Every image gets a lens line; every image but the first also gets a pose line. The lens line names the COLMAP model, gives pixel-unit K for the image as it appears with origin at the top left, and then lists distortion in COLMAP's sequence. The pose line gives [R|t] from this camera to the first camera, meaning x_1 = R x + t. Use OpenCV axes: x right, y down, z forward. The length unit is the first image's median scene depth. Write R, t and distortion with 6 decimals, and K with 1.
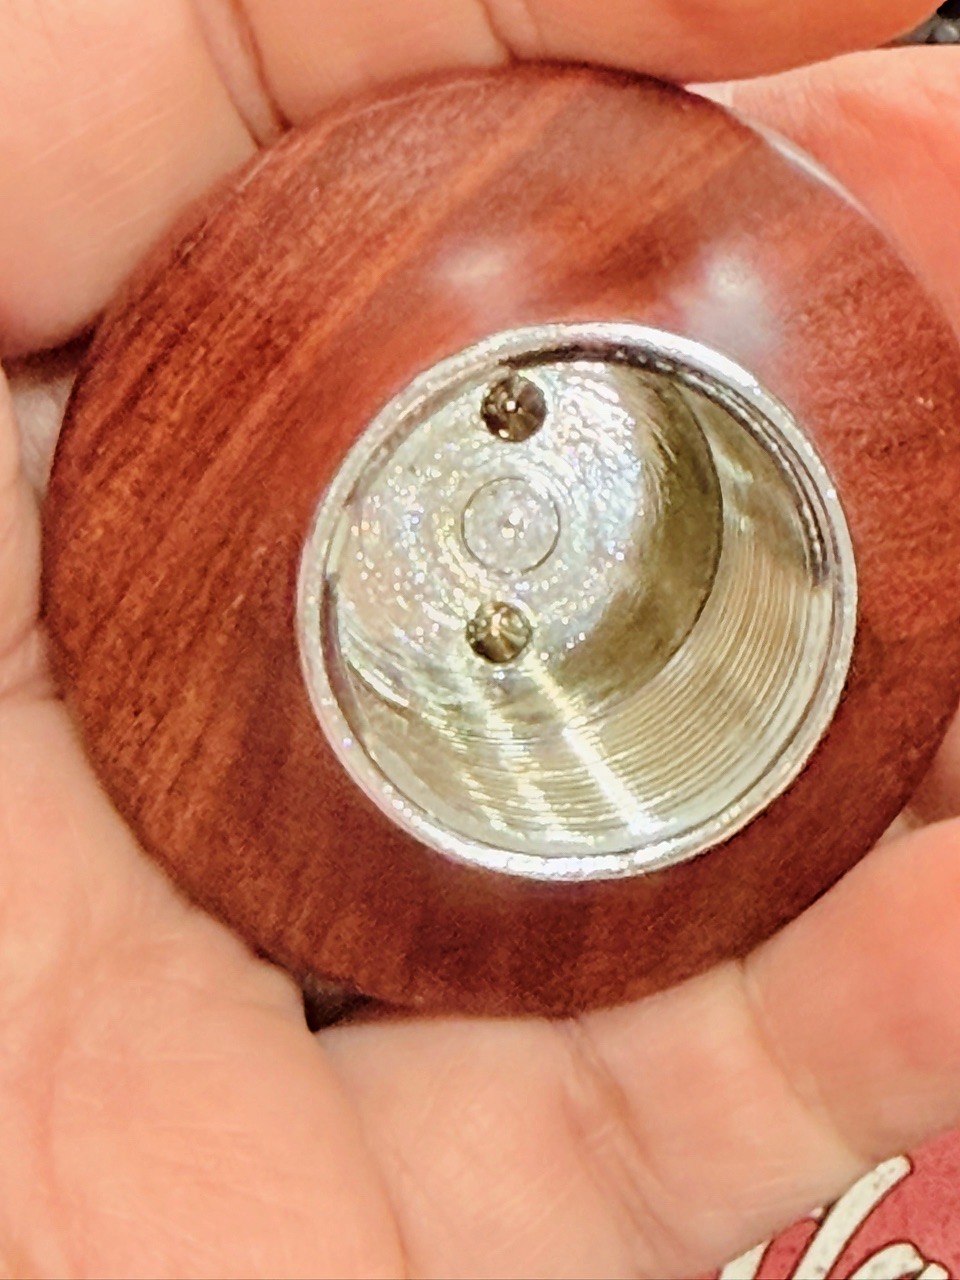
lens RADIAL K [[3988.0, 0, 480.1], [0, 3988.0, 640.0], [0, 0, 1]] dist [-0.027509, 0.000000]
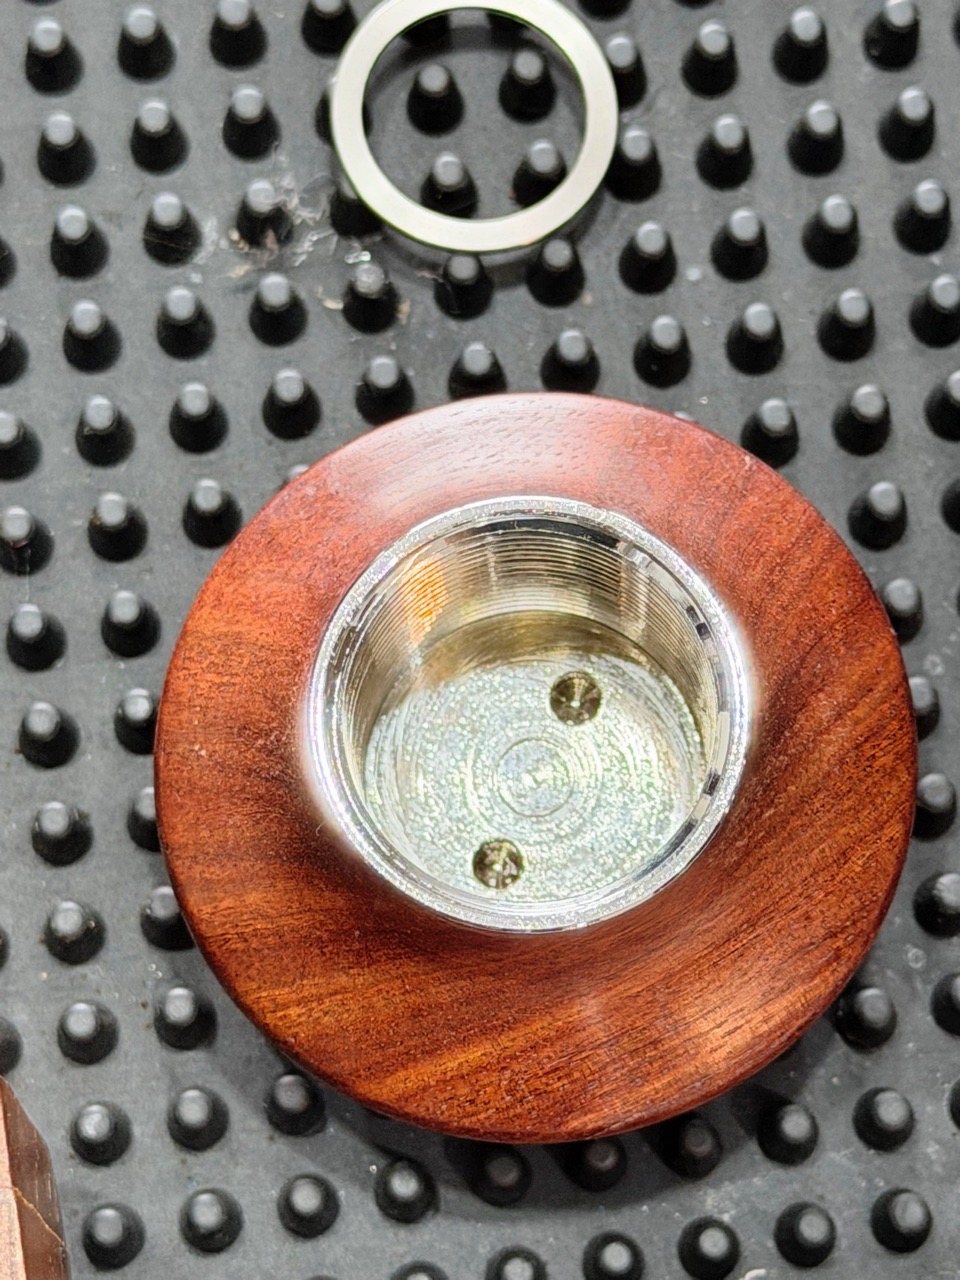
lens RADIAL K [[3957.0, 0, 480.0], [0, 3957.0, 640.3], [0, 0, 1]] dist [-0.044181, 0.000000]
pose [[-0.932609, -0.360483, 0.017115, 0.024763], [0.360456, -0.932764, -0.004745, 0.013934], [0.017675, 0.001744, 0.999842, -0.289448]]
